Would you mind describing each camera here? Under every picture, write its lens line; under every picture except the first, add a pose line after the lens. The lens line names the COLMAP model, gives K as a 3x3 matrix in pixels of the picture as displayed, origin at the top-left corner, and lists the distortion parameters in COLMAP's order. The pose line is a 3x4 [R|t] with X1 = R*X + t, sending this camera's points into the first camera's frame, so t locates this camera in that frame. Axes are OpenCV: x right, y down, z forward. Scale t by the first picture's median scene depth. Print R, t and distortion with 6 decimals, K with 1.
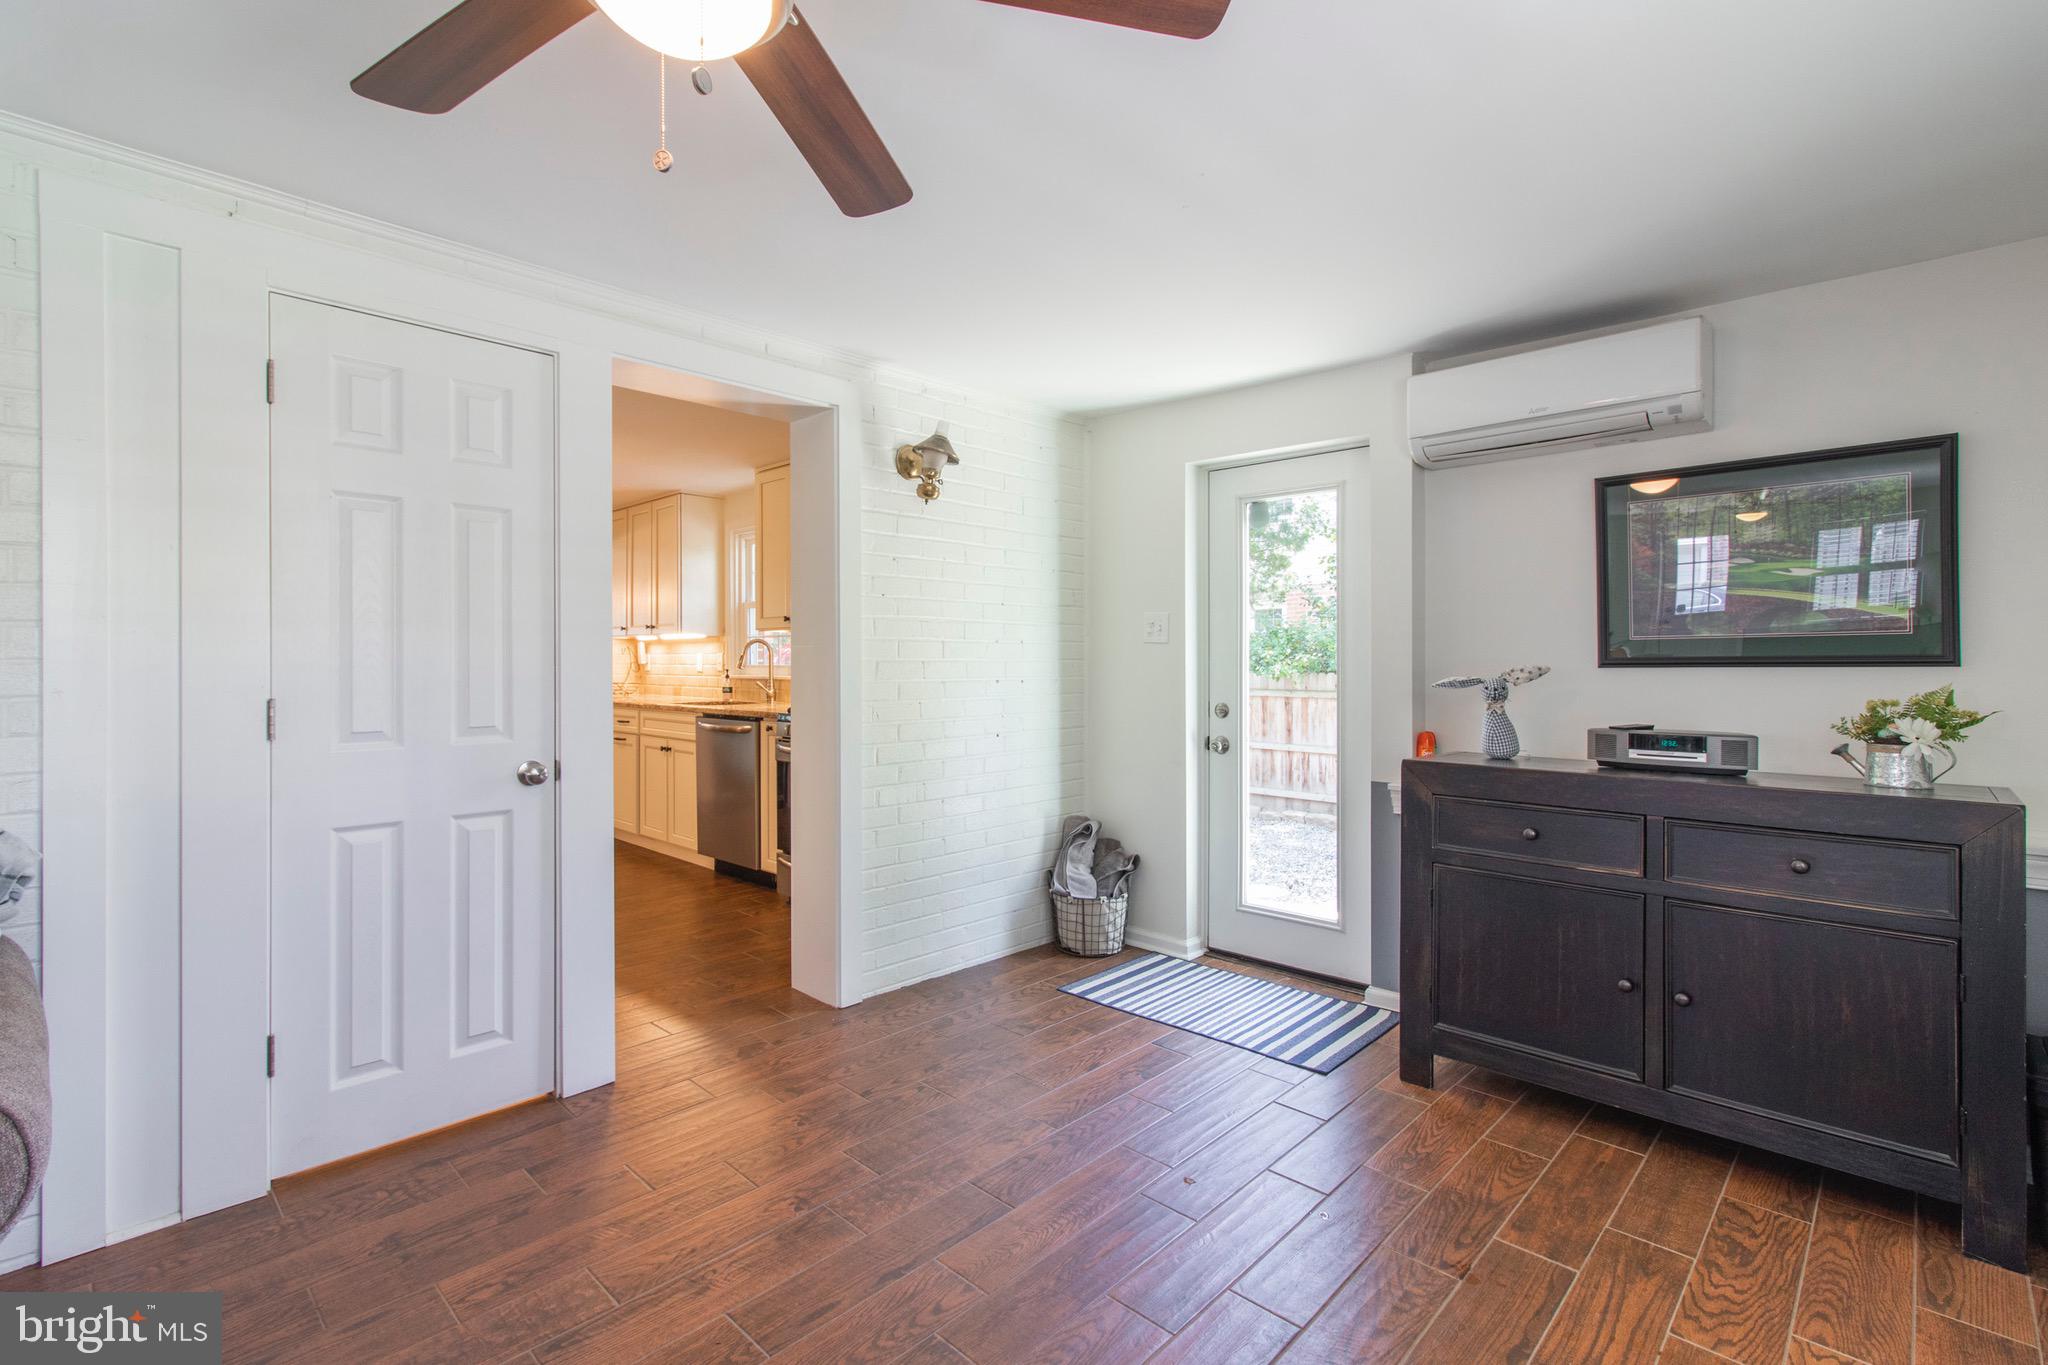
lens RADIAL K [[948.1, 0, 1022.0], [0, 948.1, 656.8], [0, 0, 1]] dist [0.005555, 0.001516]
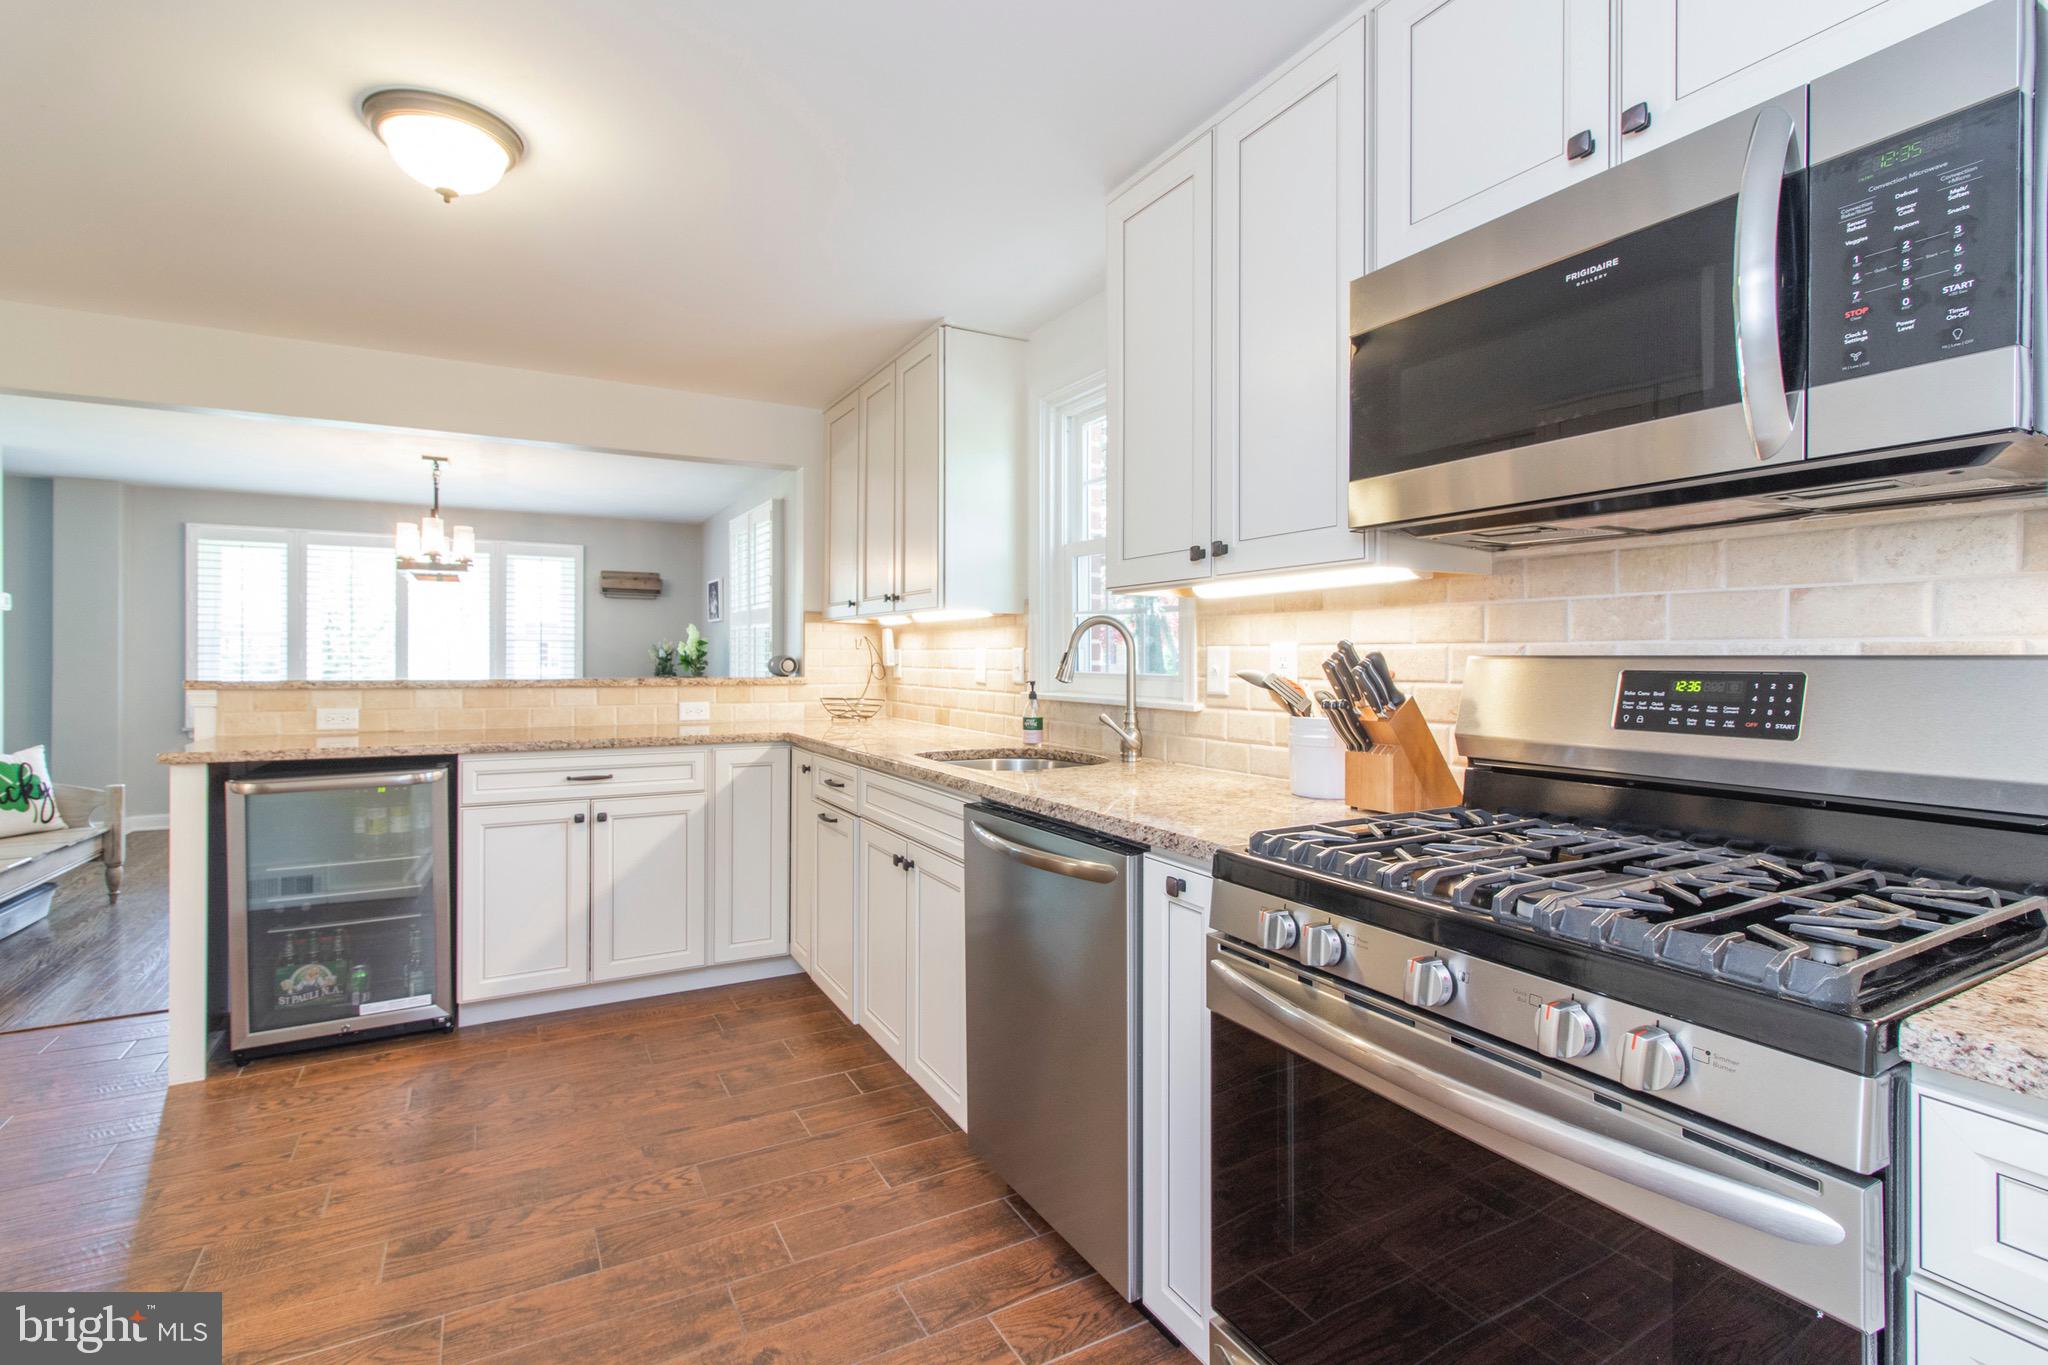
lens RADIAL K [[948.1, 0, 1024.0], [0, 948.1, 662.6], [0, 0, 1]] dist [0.005555, 0.001516]
pose [[0.956992, 0.004702, -0.290075, -0.182773], [-0.001636, 0.999940, 0.010812, -0.001407], [0.290109, -0.009872, 0.956943, 0.560627]]
